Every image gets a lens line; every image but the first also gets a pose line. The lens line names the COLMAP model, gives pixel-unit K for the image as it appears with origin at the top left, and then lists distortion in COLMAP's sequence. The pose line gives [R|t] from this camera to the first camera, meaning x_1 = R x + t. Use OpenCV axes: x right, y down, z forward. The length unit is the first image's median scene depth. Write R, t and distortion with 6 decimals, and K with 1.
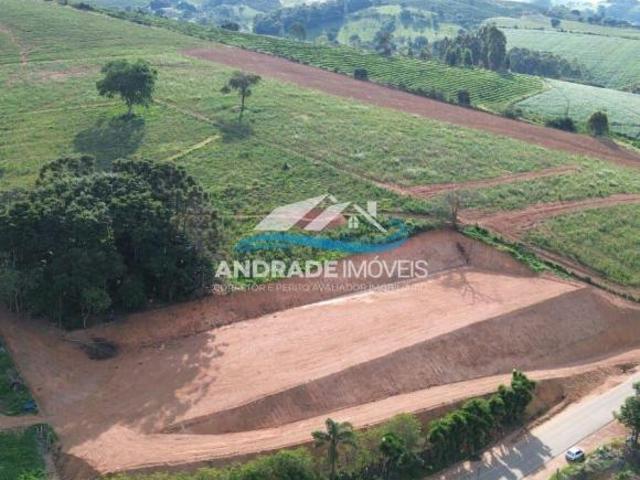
lens RADIAL K [[749.4, 0, 320.0], [0, 749.4, 240.0], [0, 0, 1]] dist [0.126547, -0.240197]
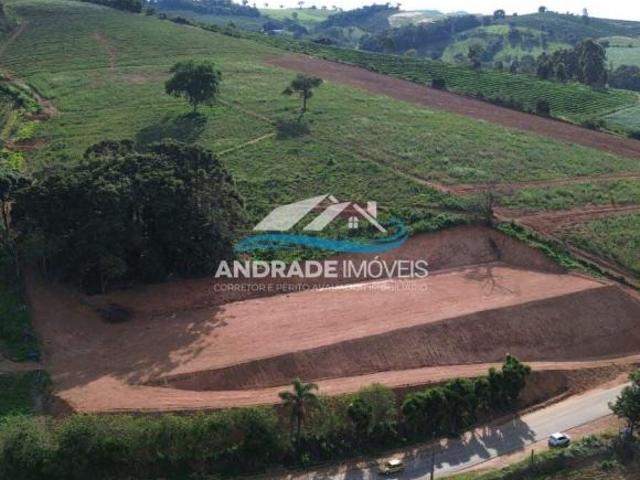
lens RADIAL K [[749.4, 0, 320.0], [0, 749.4, 240.0], [0, 0, 1]] dist [0.126547, -0.240197]
pose [[0.988915, 0.037901, -0.143564, 0.108646], [-0.042148, 0.998756, -0.026656, 0.043158], [0.142375, 0.032412, 0.989282, -0.009828]]
